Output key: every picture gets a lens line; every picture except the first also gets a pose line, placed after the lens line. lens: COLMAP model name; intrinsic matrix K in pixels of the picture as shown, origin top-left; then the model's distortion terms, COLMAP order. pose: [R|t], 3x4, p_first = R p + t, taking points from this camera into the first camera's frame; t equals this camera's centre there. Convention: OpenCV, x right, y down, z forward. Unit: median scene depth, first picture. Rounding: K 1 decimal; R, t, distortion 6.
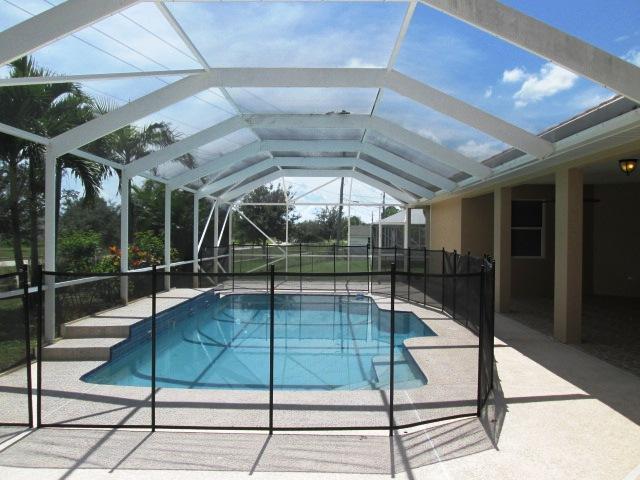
lens RADIAL K [[547.8, 0, 319.6], [0, 547.8, 239.1], [0, 0, 1]] dist [0.001882, -0.016019]
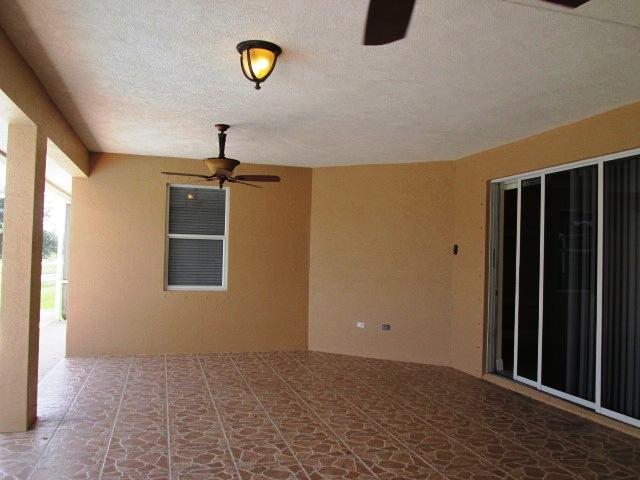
lens RADIAL K [[547.8, 0, 320.0], [0, 547.8, 240.6], [0, 0, 1]] dist [0.001882, -0.016019]
pose [[0.953911, 0.030605, 0.298526, 0.330254], [-0.022844, 0.999305, -0.029456, -0.002159], [-0.299220, 0.021279, 0.953947, 0.421403]]
